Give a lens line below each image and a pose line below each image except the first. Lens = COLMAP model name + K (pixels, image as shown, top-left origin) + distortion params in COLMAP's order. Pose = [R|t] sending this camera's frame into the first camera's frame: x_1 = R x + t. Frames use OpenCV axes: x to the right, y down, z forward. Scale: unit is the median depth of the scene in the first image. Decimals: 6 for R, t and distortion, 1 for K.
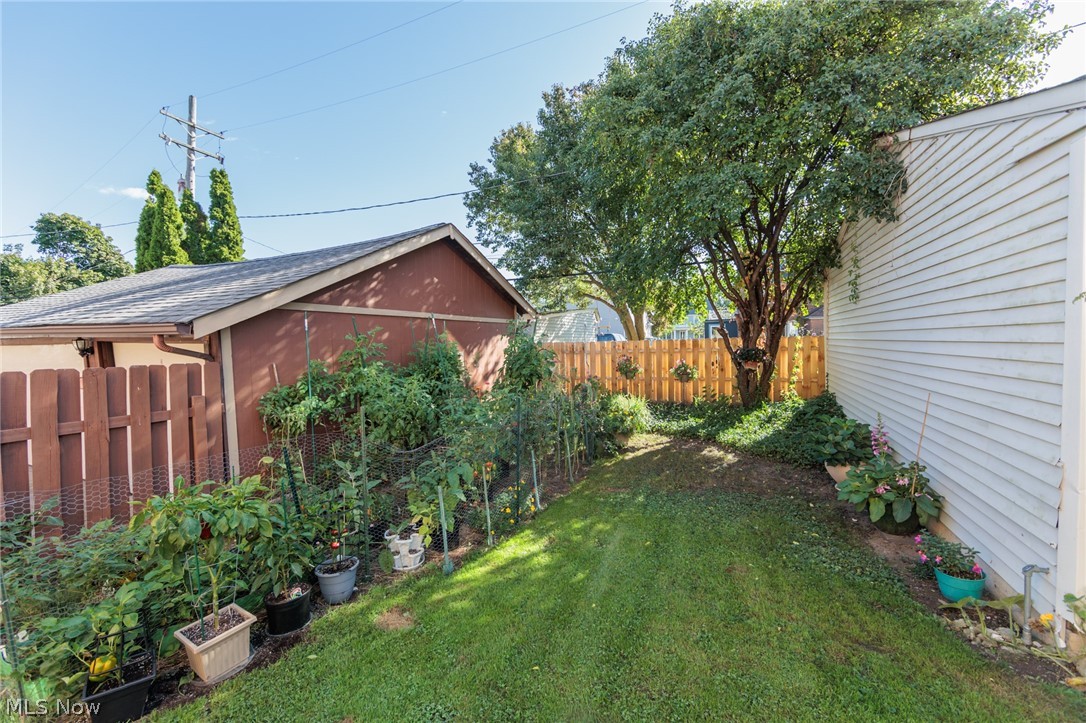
lens RADIAL K [[430.7, 0, 542.3], [0, 430.7, 362.1], [0, 0, 1]] dist [-0.002804, -0.000357]
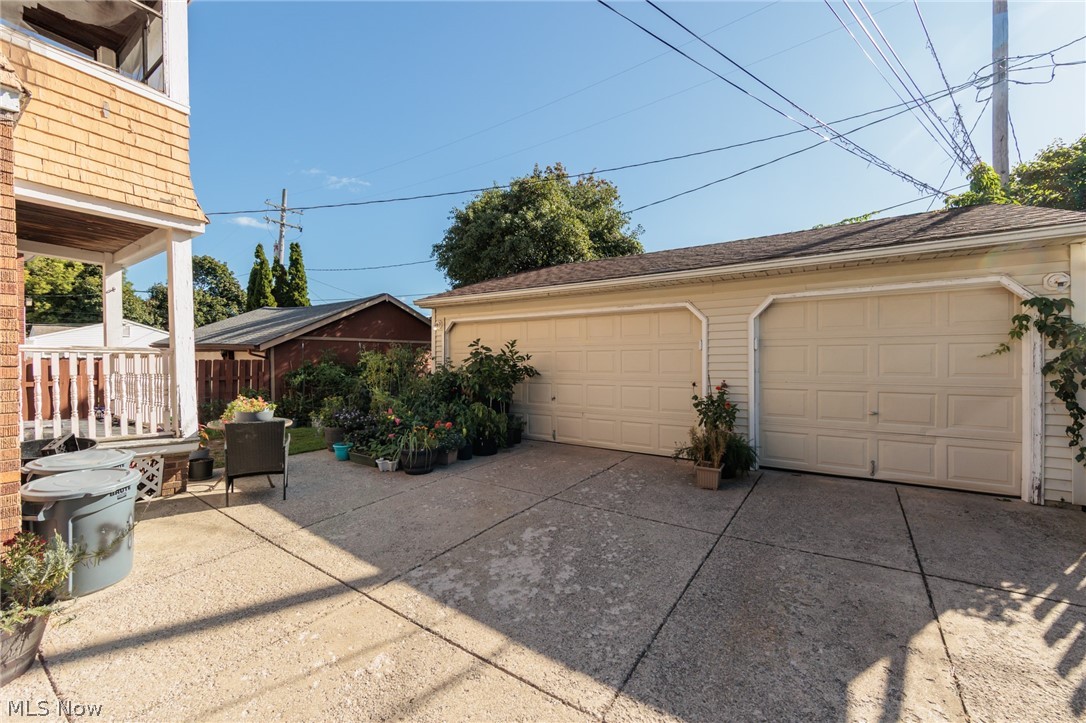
lens RADIAL K [[430.7, 0, 543.2], [0, 430.7, 363.1], [0, 0, 1]] dist [-0.002804, -0.000357]
pose [[0.987934, 0.022504, -0.153231, 0.486792], [-0.026904, 0.999281, -0.026700, 0.017707], [0.152520, 0.030500, 0.987830, -0.501330]]
